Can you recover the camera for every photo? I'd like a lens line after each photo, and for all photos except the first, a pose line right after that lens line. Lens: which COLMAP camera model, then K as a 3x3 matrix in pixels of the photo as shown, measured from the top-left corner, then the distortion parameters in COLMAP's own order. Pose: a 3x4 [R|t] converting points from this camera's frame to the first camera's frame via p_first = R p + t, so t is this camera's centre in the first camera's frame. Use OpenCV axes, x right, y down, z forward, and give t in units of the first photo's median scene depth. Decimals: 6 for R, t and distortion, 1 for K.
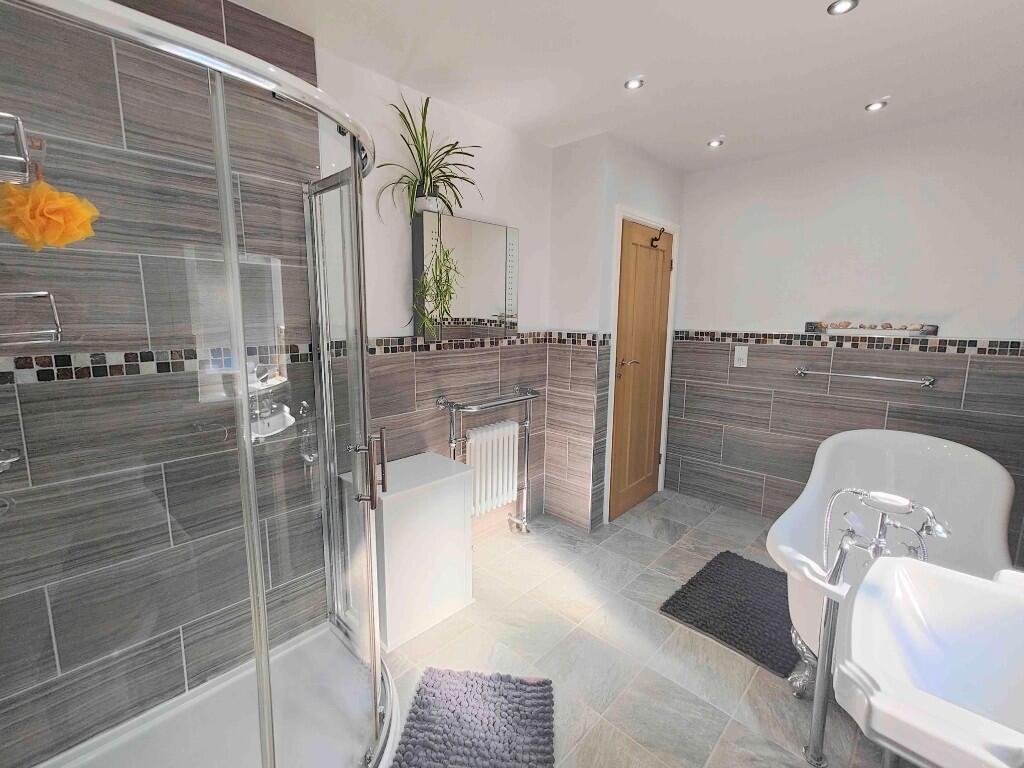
lens RADIAL K [[455.4, 0, 508.0], [0, 455.4, 379.6], [0, 0, 1]] dist [0.009086, -0.000120]
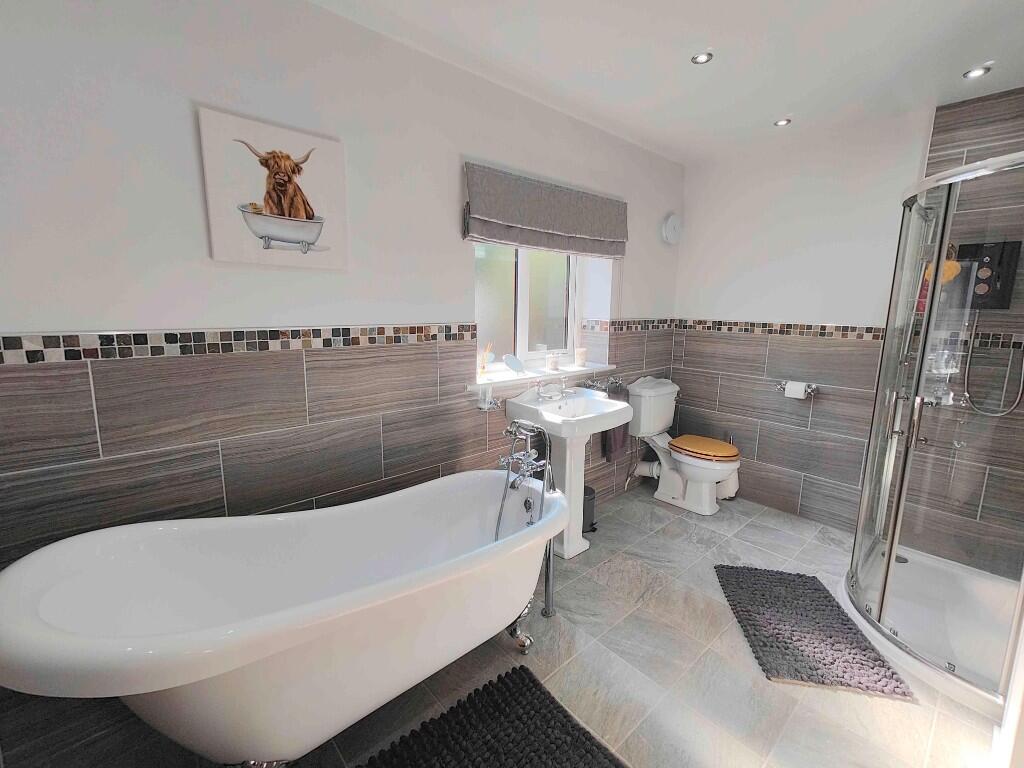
lens RADIAL K [[455.4, 0, 517.2], [0, 455.4, 382.5], [0, 0, 1]] dist [0.009086, -0.000120]
pose [[-0.996789, -0.037490, 0.070760, 0.444499], [-0.013196, 0.948462, 0.316616, -0.189477], [-0.078983, 0.314665, -0.945911, 1.352979]]
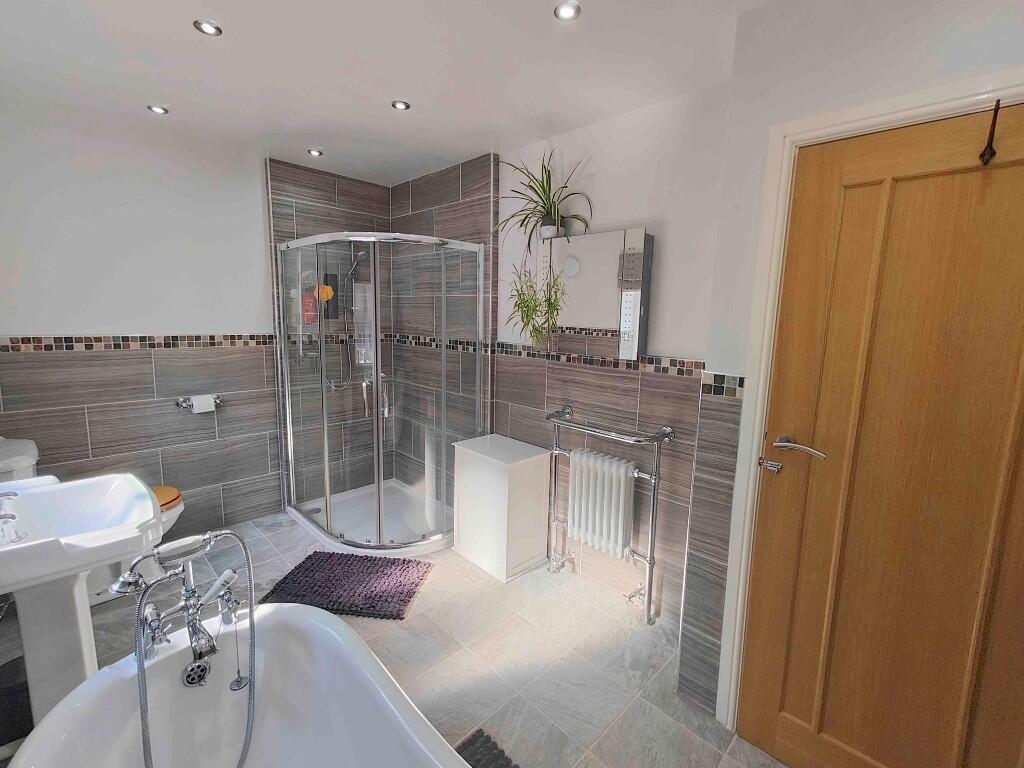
lens RADIAL K [[455.4, 0, 511.7], [0, 455.4, 379.6], [0, 0, 1]] dist [0.009086, -0.000120]
pose [[-0.027138, 0.136856, -0.990219, 0.935022], [-0.174639, 0.974701, 0.139498, -0.153781], [0.984259, 0.176716, -0.002551, 0.897651]]
